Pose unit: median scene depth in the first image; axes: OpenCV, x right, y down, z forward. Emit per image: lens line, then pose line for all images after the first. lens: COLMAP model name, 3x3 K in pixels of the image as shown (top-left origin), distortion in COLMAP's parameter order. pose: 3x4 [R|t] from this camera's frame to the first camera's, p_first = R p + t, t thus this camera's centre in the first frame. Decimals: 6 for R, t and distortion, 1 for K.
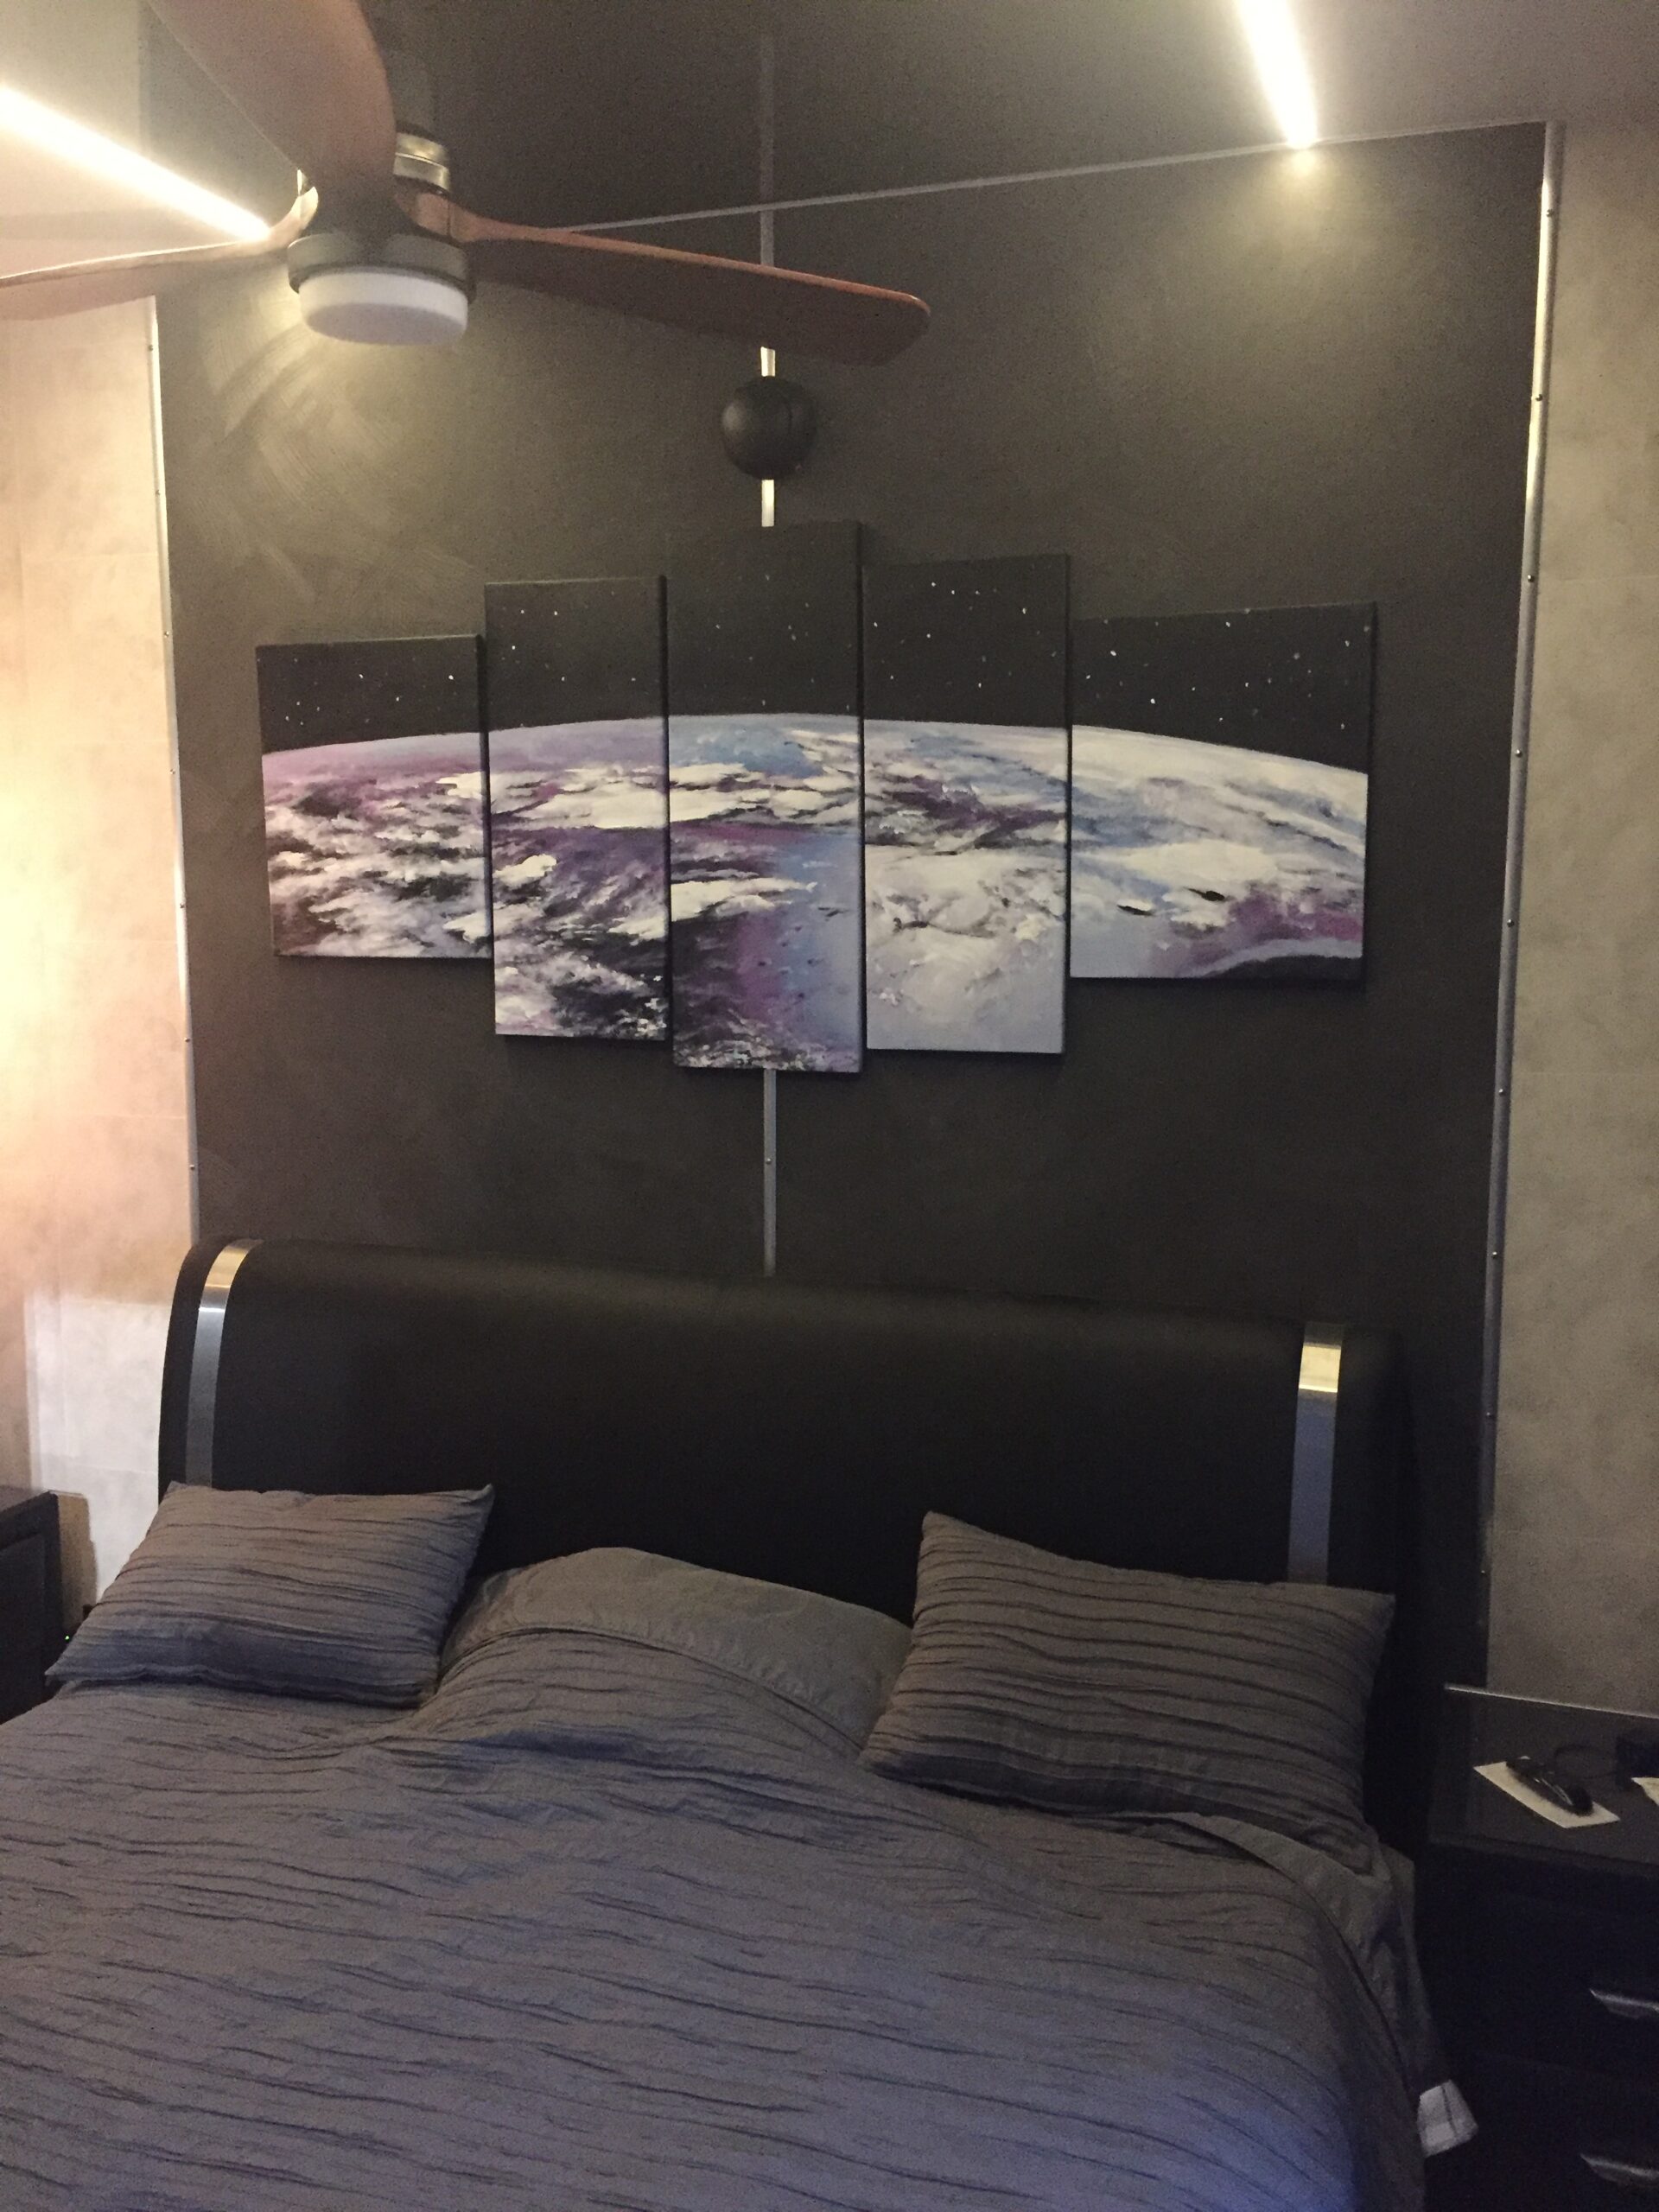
lens RADIAL K [[1888.9, 0, 830.4], [0, 1888.9, 1124.3], [0, 0, 1]] dist [0.072154, -0.086197]
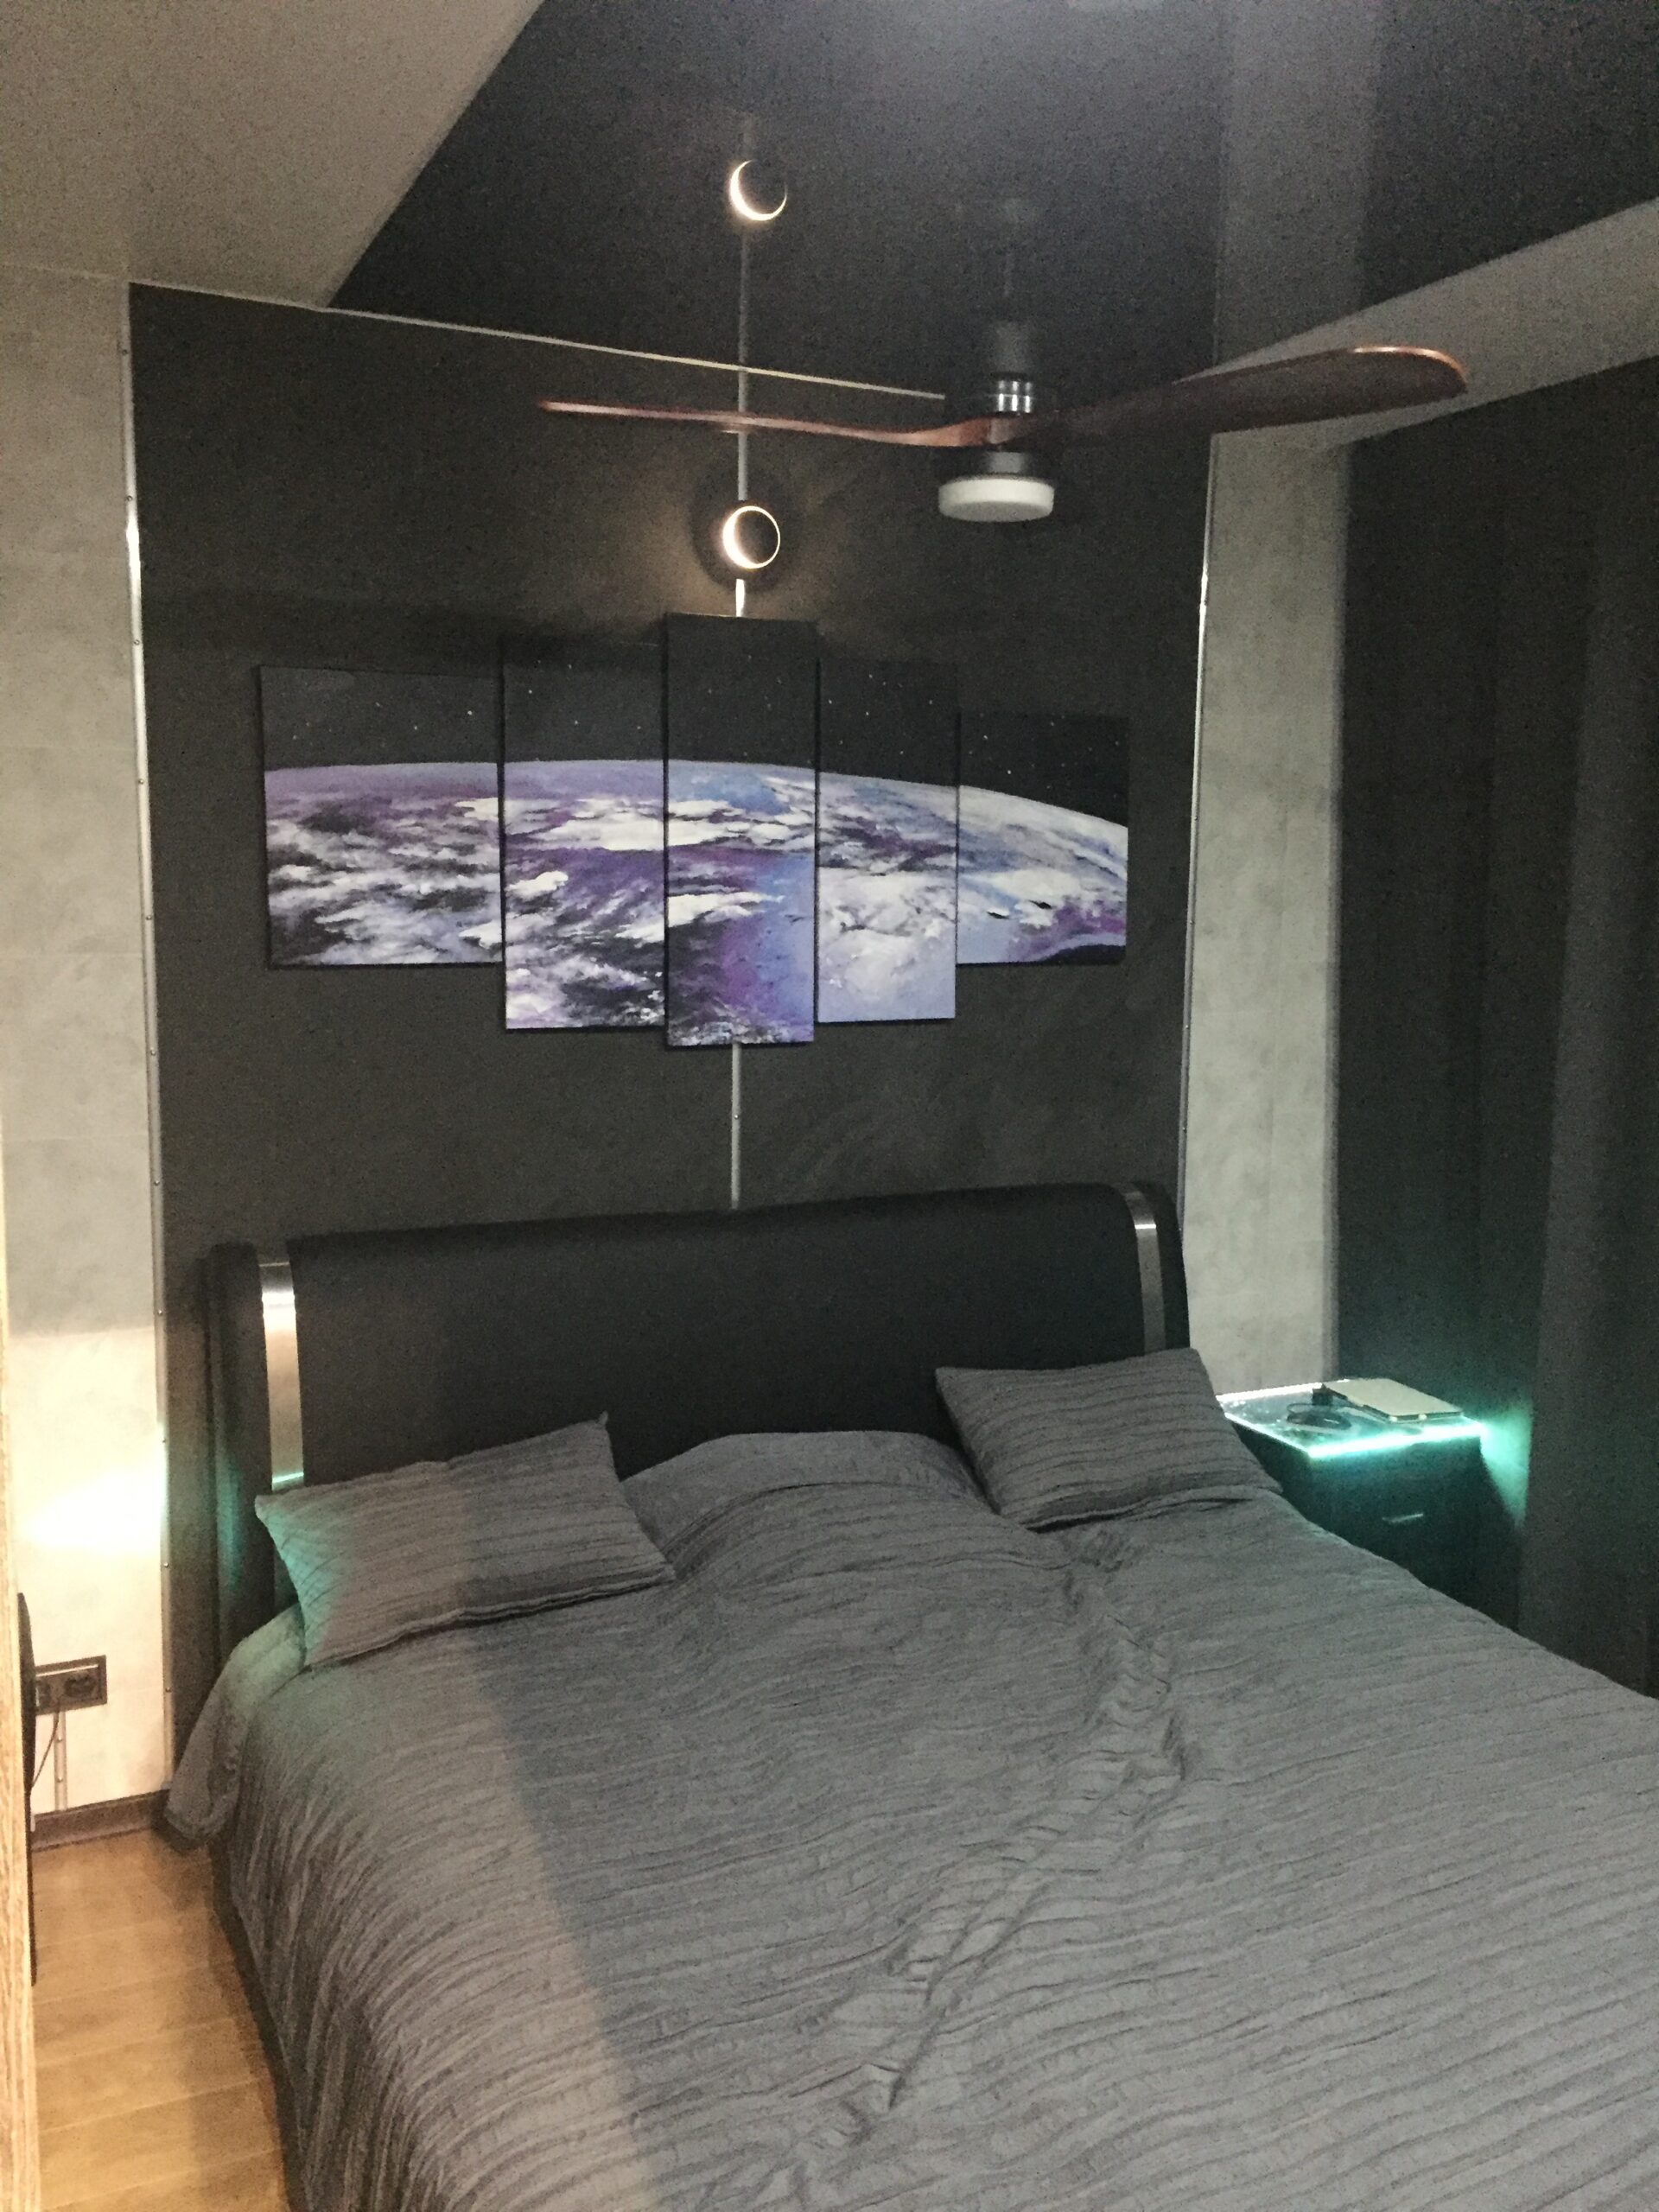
lens RADIAL K [[1888.9, 0, 828.1], [0, 1888.9, 1092.4], [0, 0, 1]] dist [0.072154, -0.086197]
pose [[0.709460, -0.081676, 0.699997, -0.887078], [0.073496, 0.996420, 0.041773, -0.045395], [-0.700903, 0.021810, 0.712923, 0.063570]]
